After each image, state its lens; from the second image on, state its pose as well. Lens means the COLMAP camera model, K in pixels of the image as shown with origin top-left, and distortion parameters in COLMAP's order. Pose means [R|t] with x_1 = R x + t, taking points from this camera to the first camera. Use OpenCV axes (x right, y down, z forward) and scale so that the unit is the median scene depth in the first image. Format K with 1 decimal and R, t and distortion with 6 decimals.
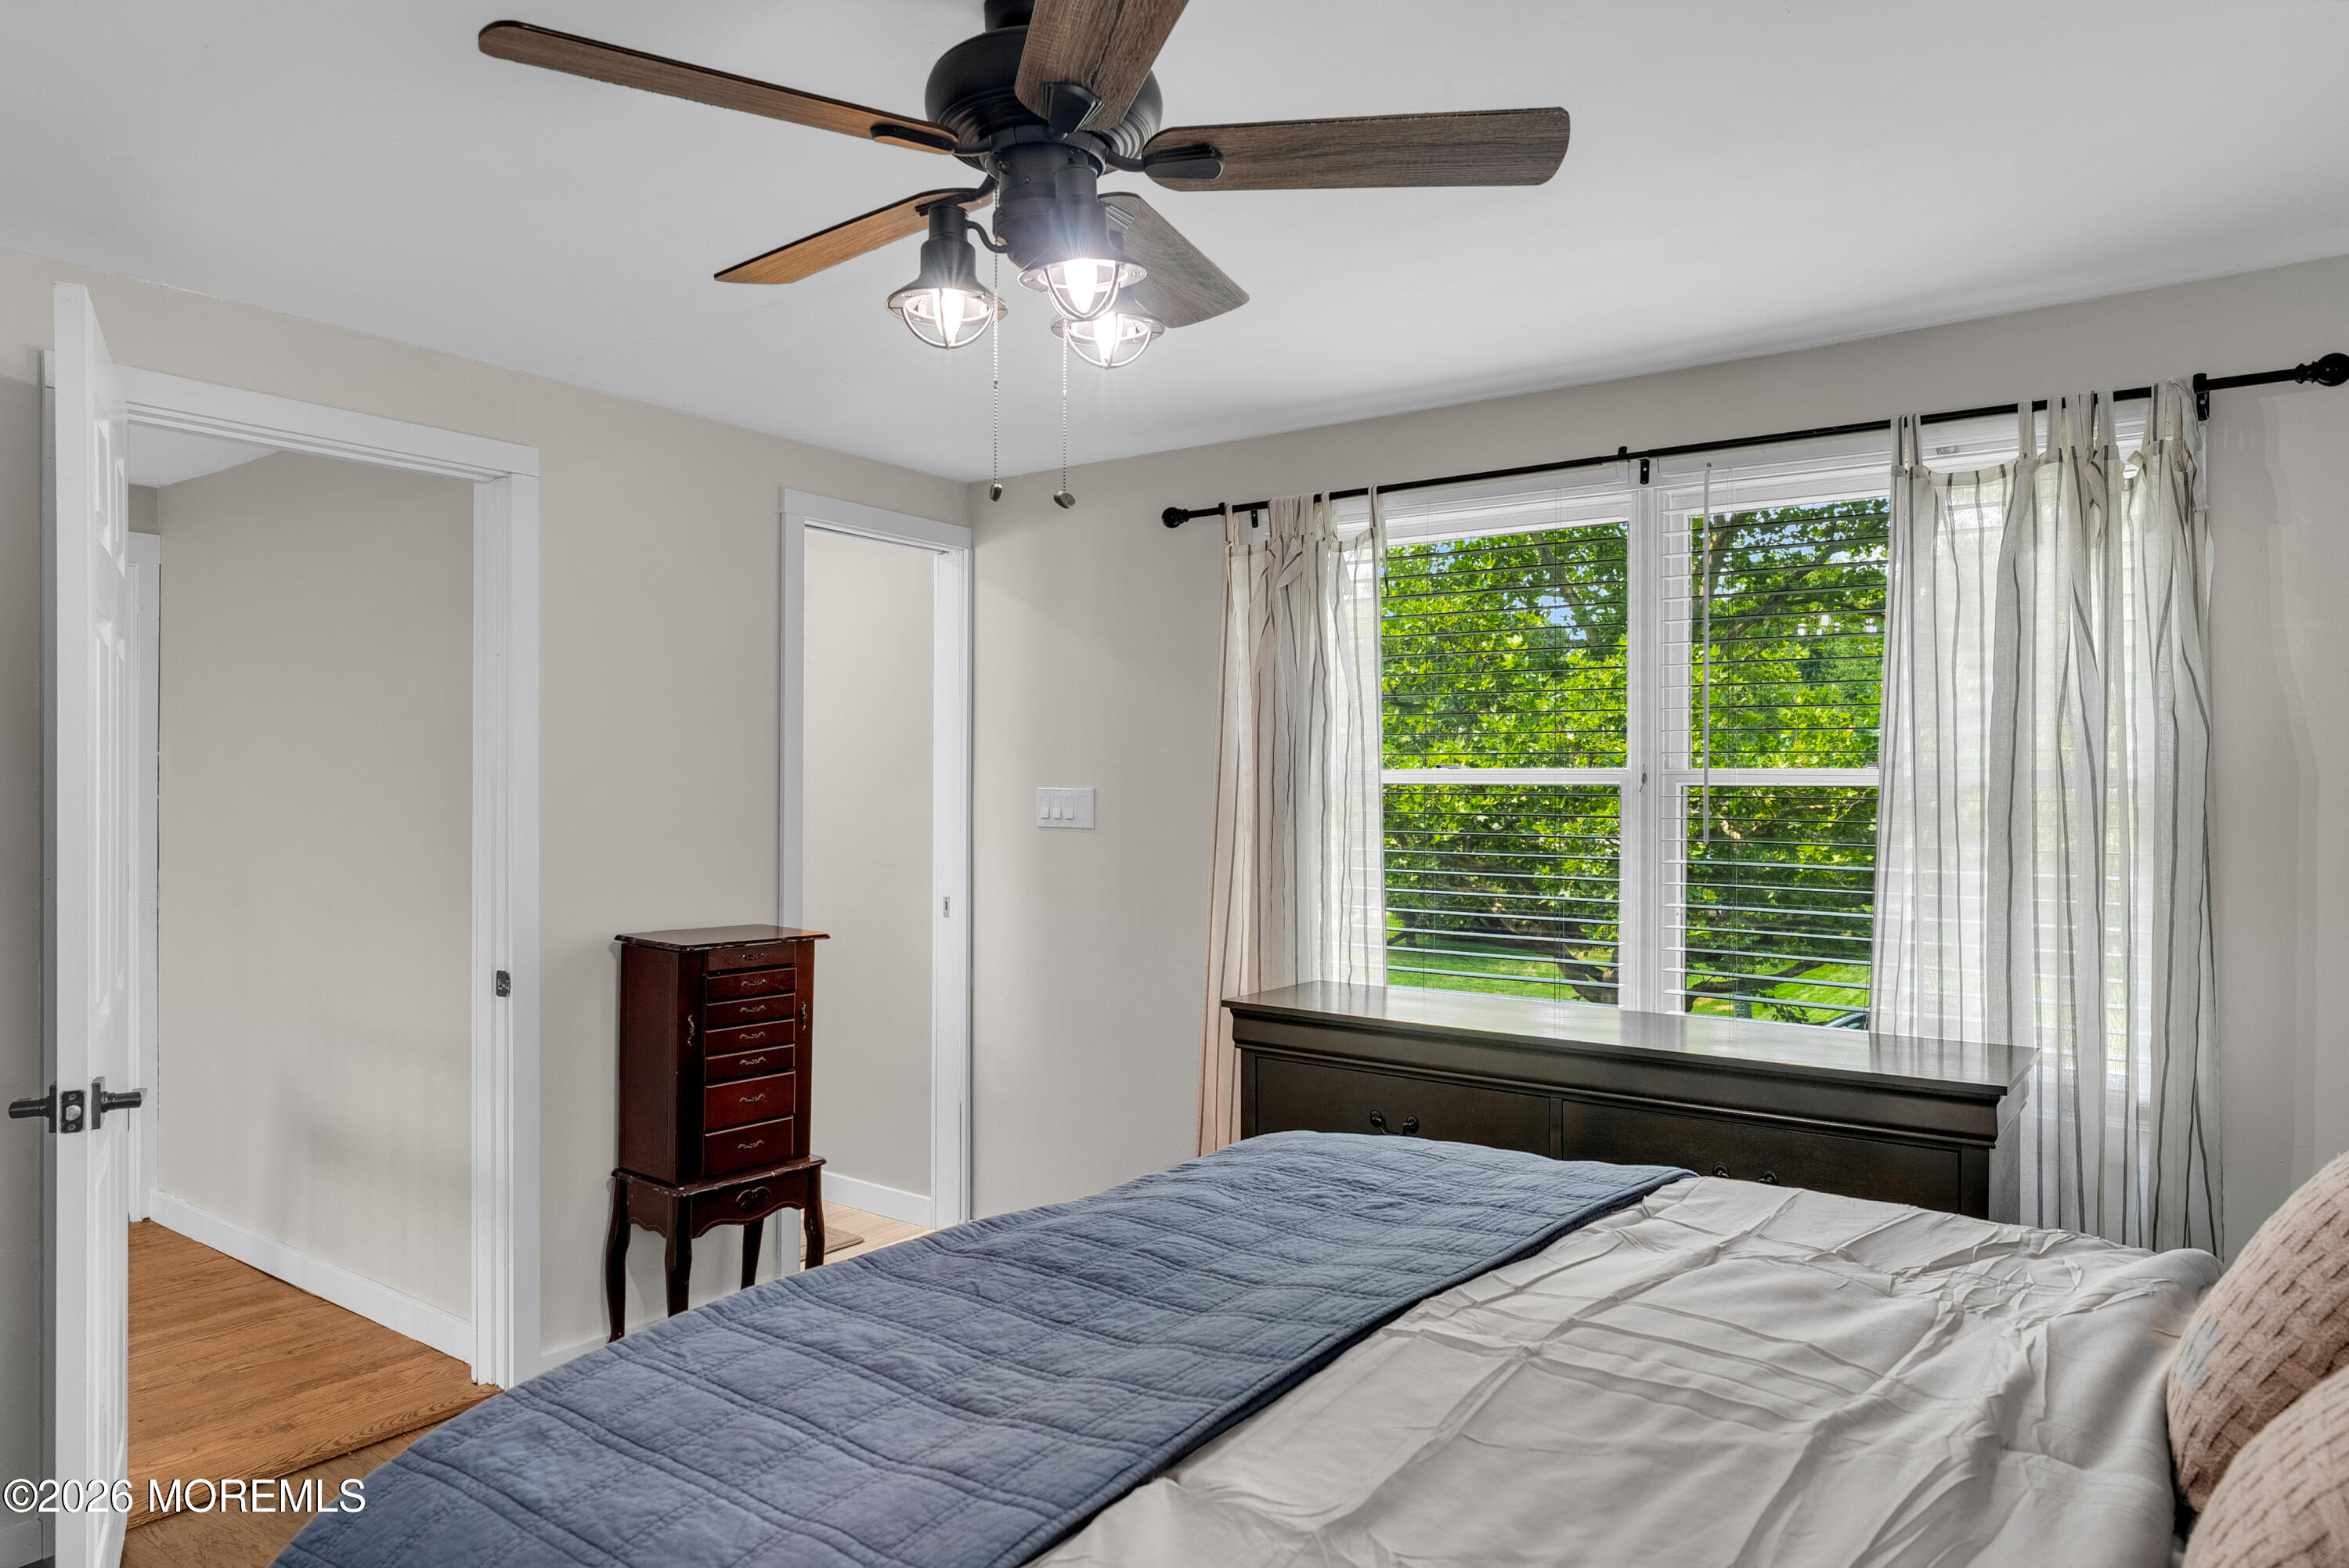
lens RADIAL K [[1506.0, 0, 1174.5], [0, 1506.0, 784.0], [0, 0, 1]] dist [-0.002975, 0.000424]
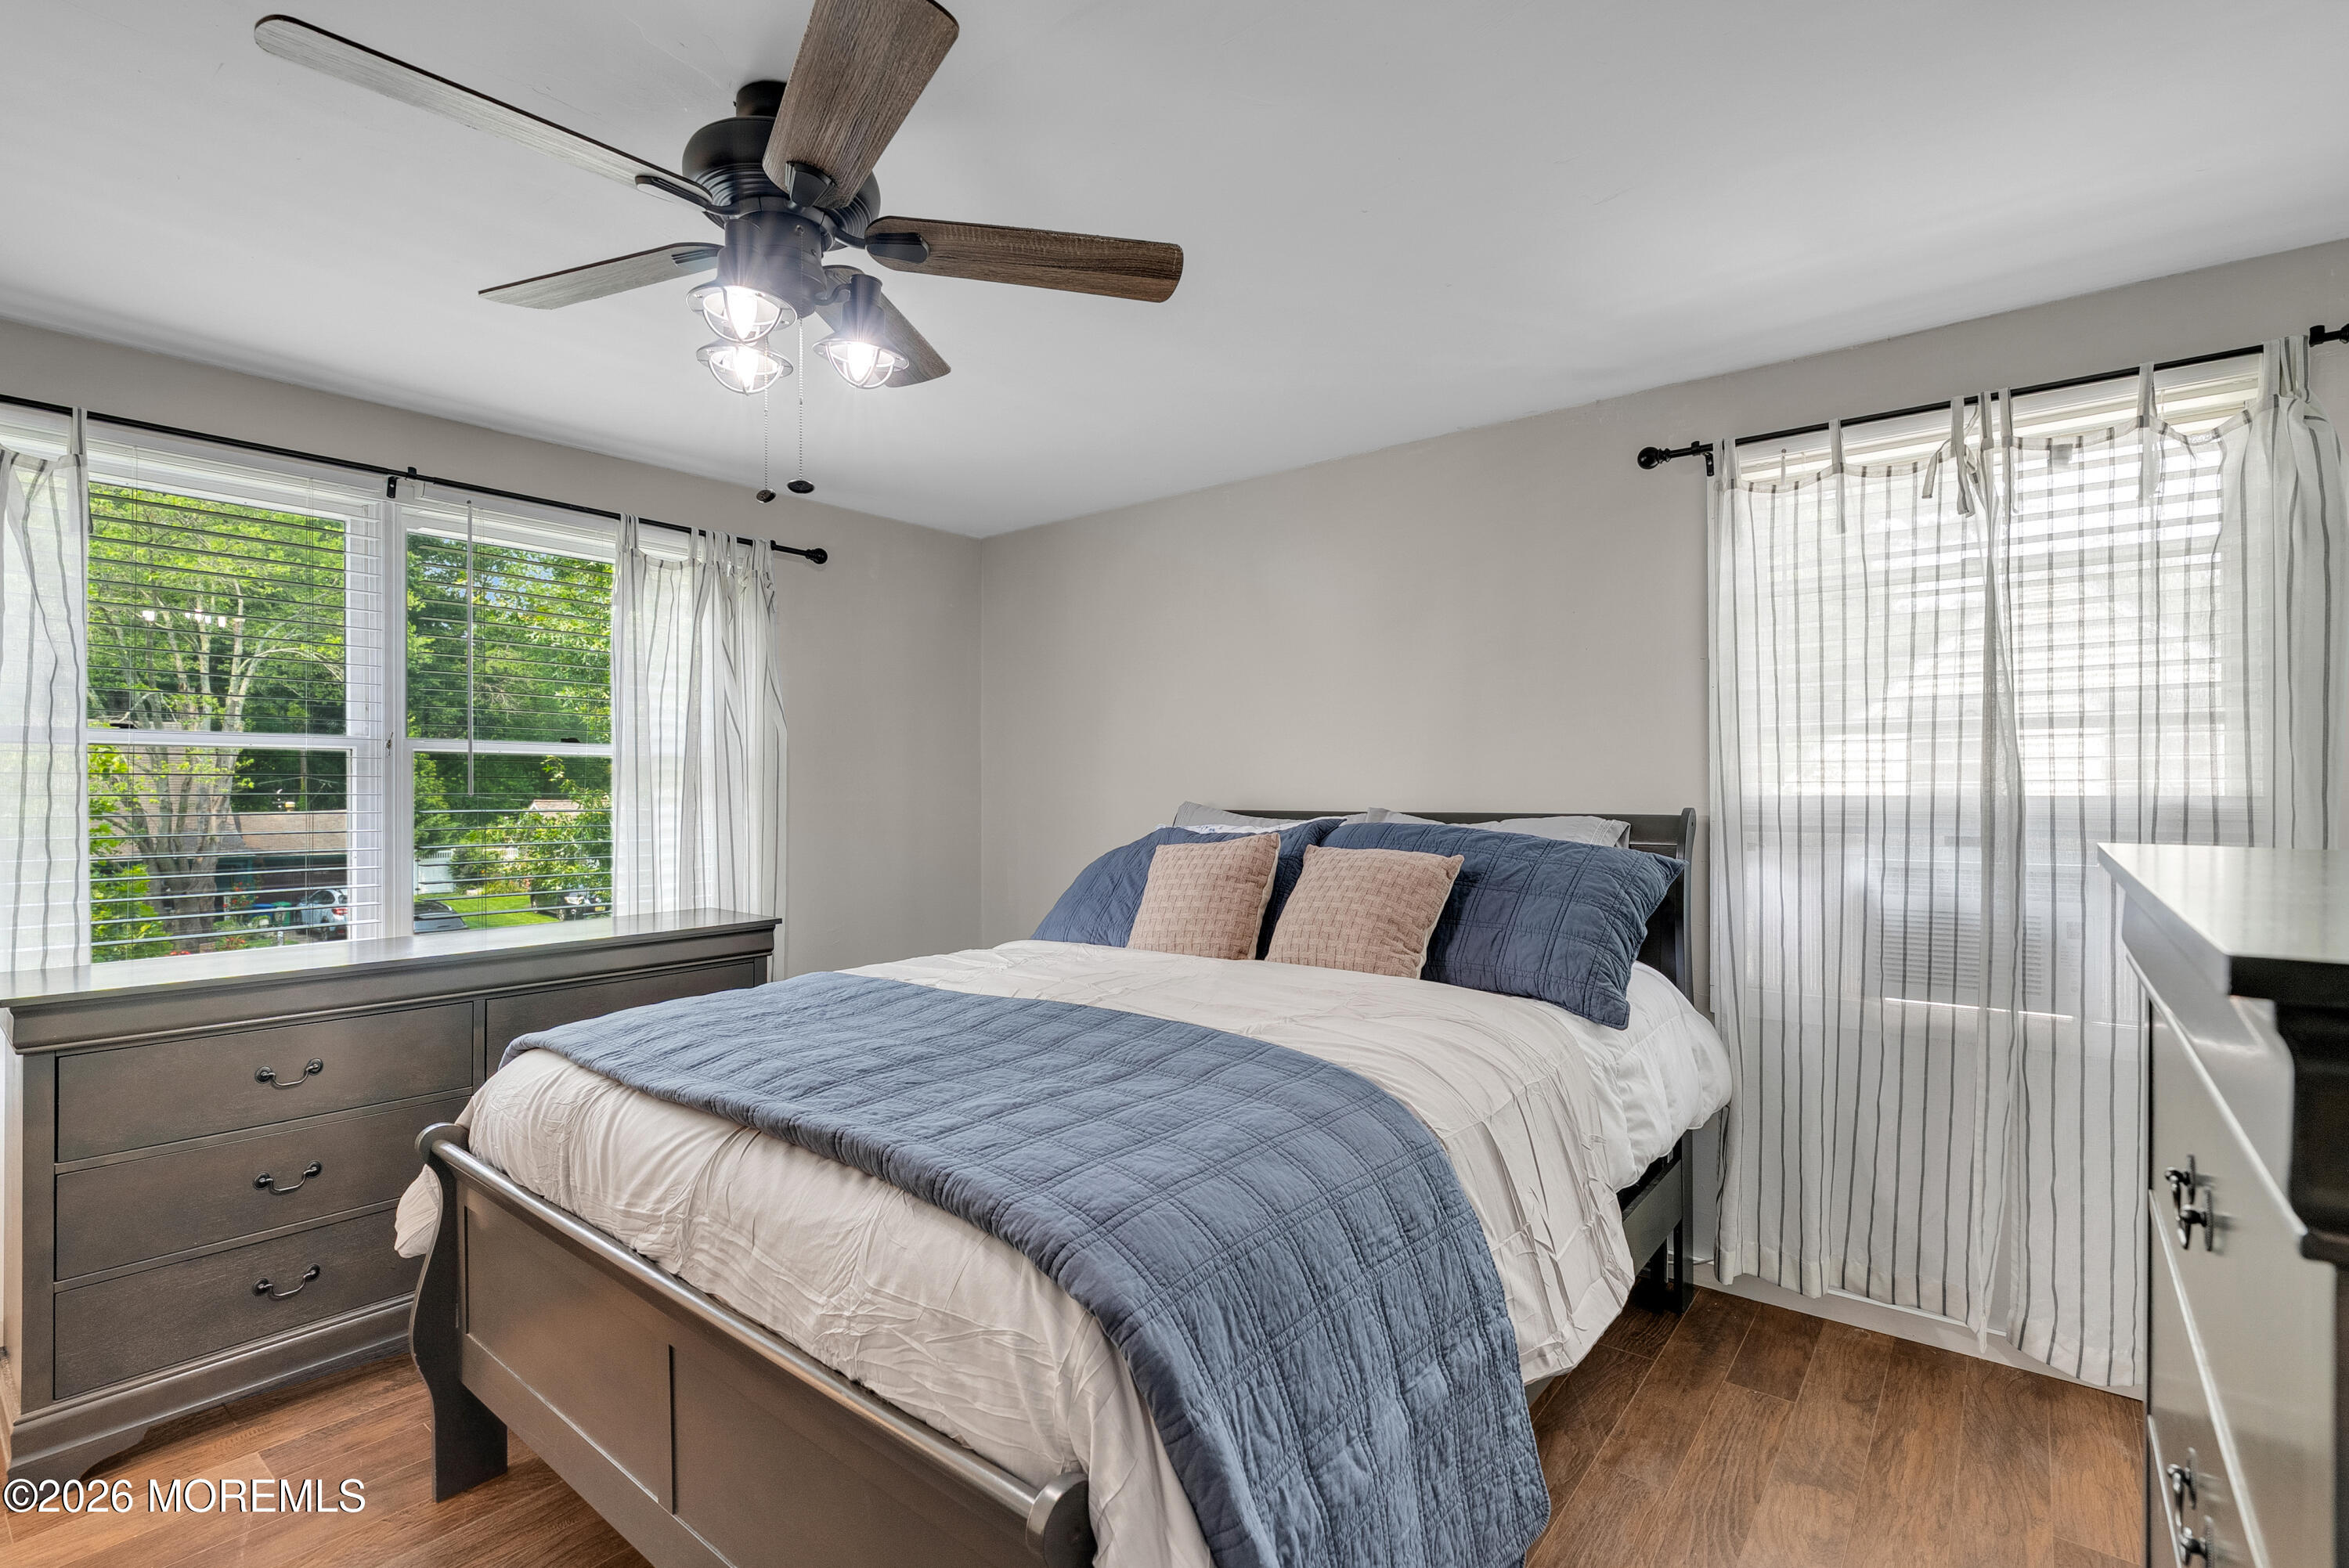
lens RADIAL K [[1173.7, 0, 1173.8], [0, 1173.7, 773.7], [0, 0, 1]] dist [-0.003215, 0.000545]
pose [[-0.001222, 0.008844, 0.999960, -0.718393], [-0.002868, 0.999957, -0.008848, 0.030879], [-0.999995, -0.002879, -0.001197, 0.439995]]
